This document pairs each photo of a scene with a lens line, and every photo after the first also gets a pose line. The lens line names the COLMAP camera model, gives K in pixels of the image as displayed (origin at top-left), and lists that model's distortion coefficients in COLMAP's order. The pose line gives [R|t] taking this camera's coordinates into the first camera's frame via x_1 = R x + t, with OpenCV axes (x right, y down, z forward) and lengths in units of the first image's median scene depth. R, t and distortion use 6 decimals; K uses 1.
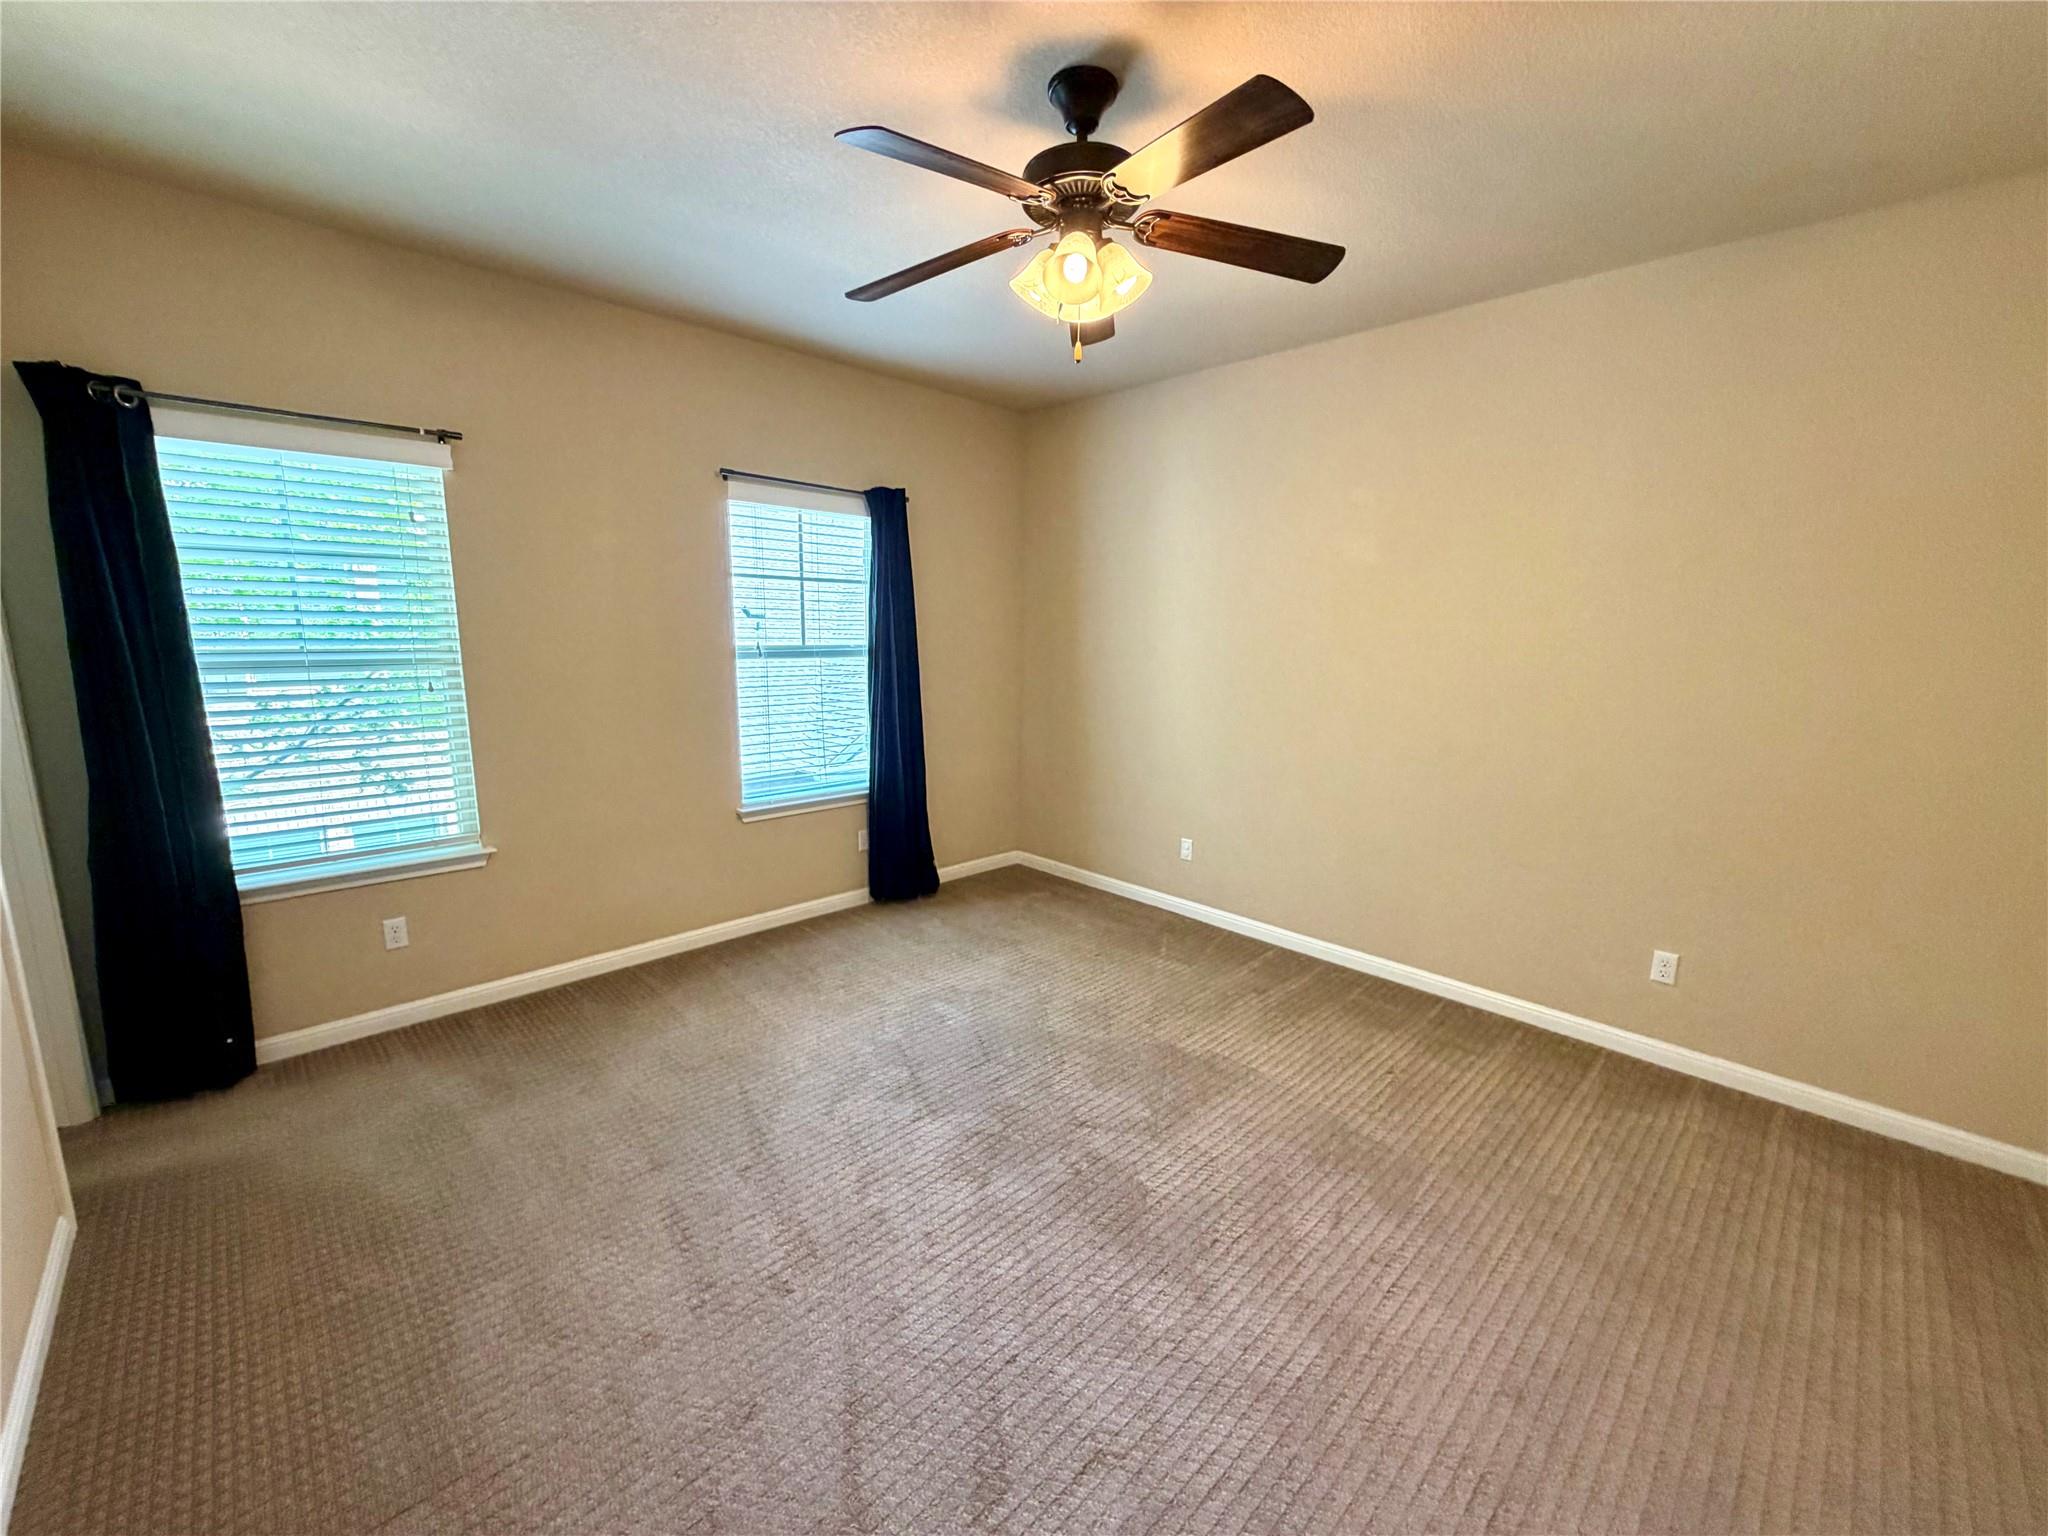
lens RADIAL K [[817.8, 0, 1019.4], [0, 817.8, 768.9], [0, 0, 1]] dist [-0.001116, 0.000413]
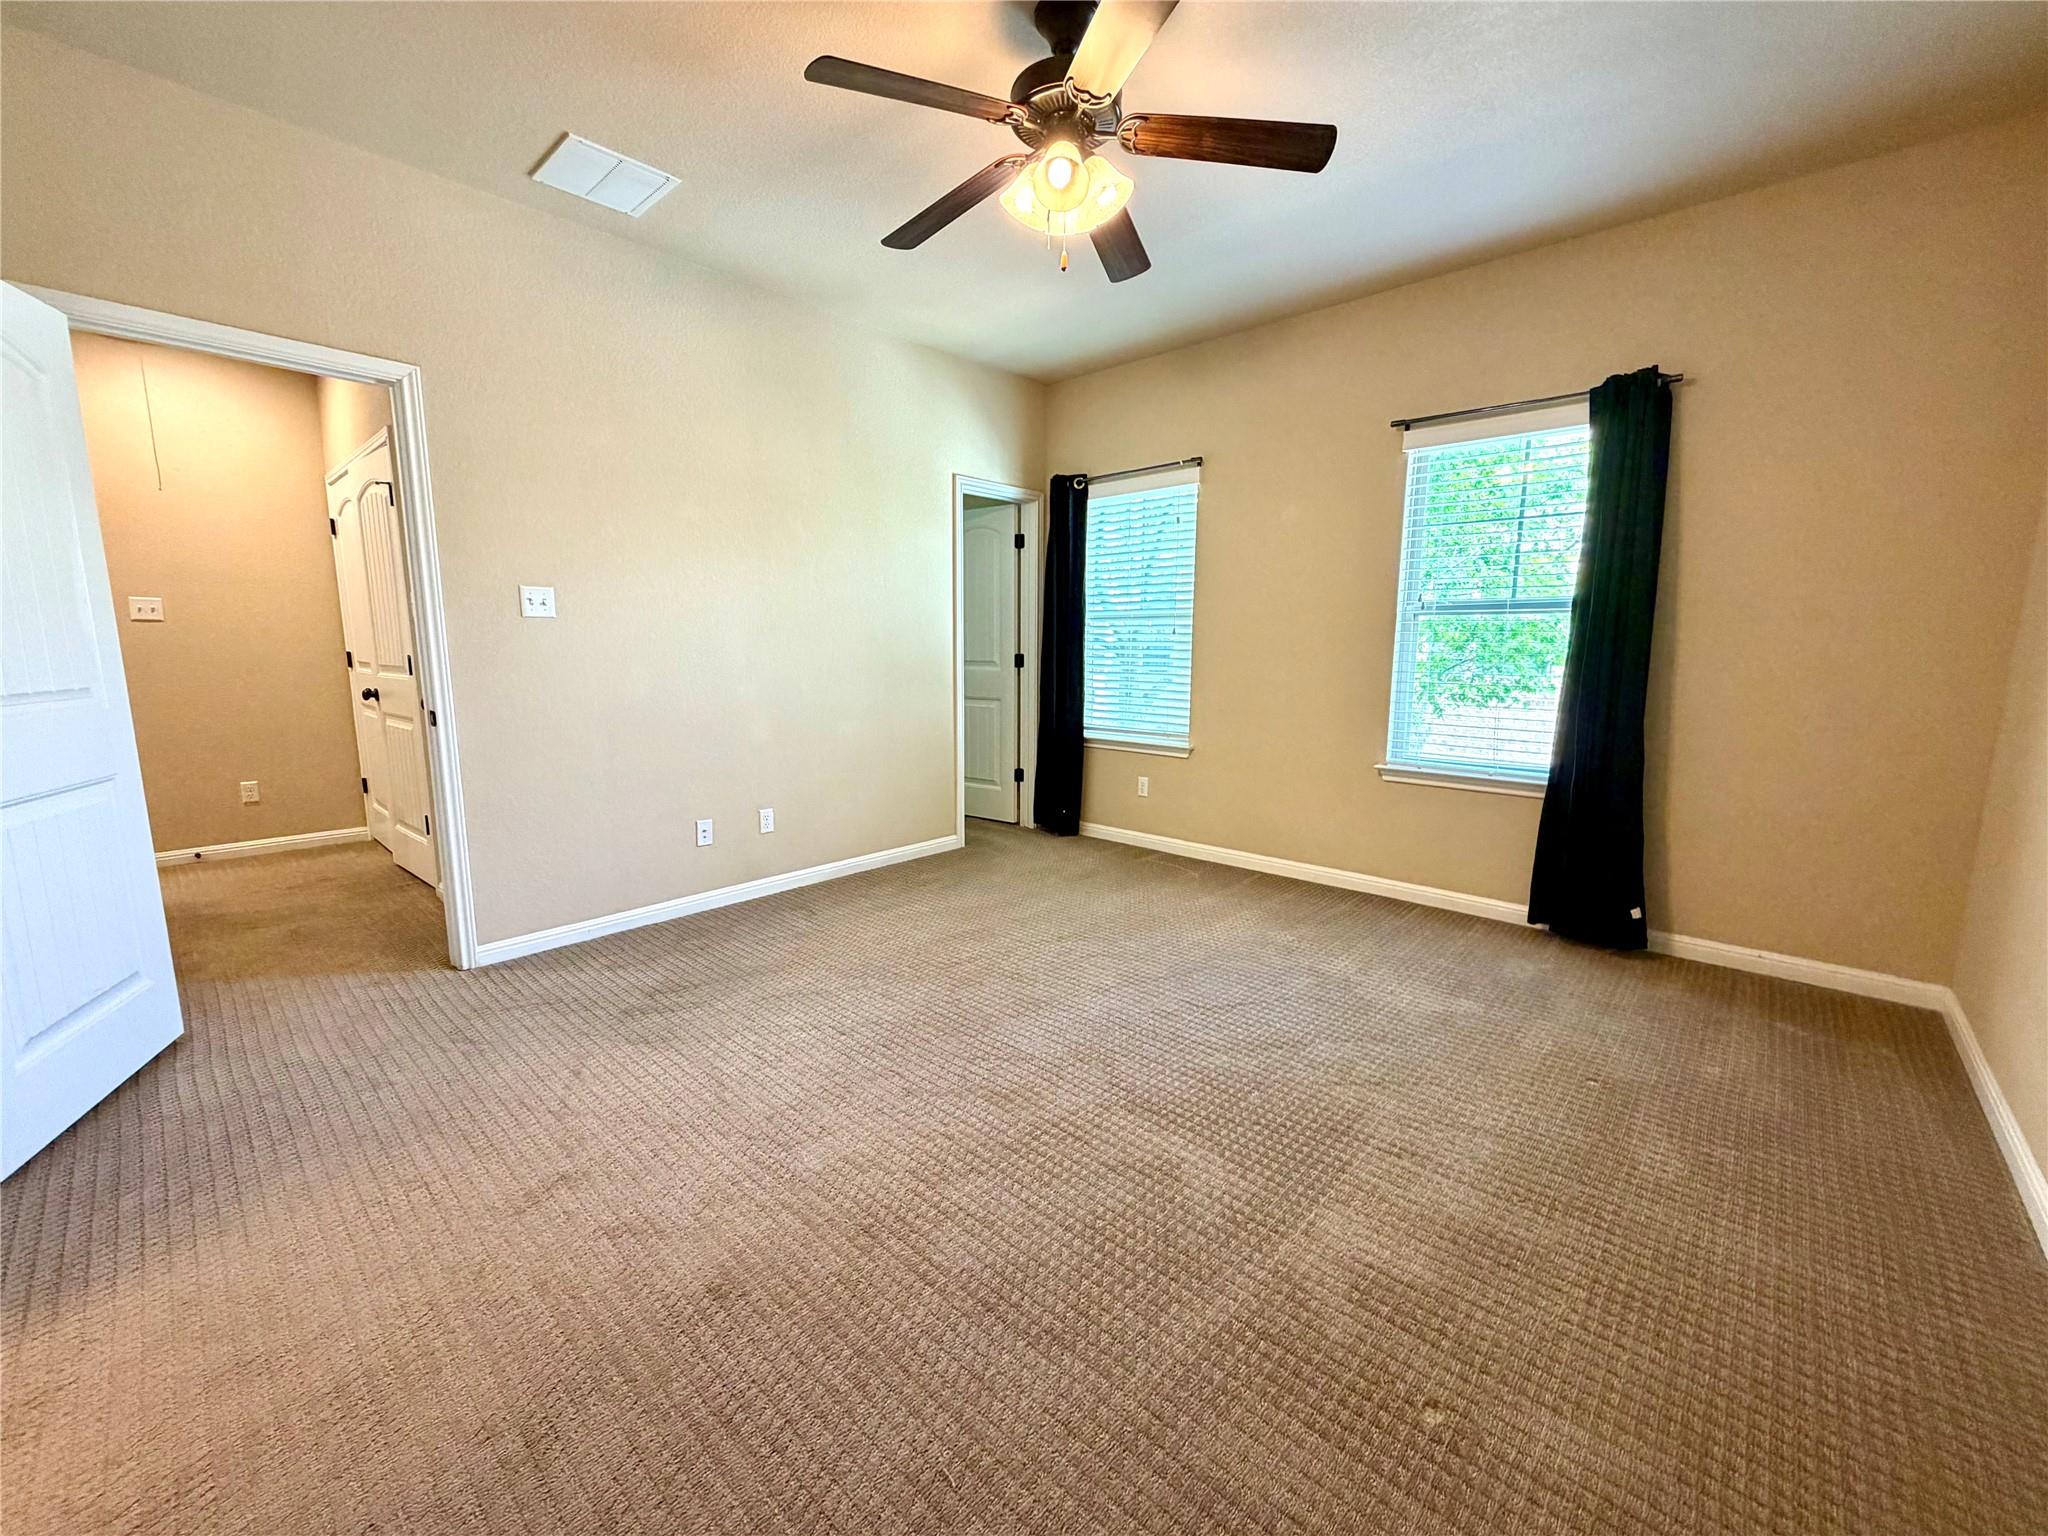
lens RADIAL K [[810.7, 0, 993.2], [0, 810.7, 778.7], [0, 0, 1]] dist [-0.000439, -0.000009]
pose [[0.034290, 0.158374, -0.986784, 0.681959], [-0.171942, 0.973577, 0.150280, -0.002231], [0.984510, 0.164517, 0.060615, 0.526283]]
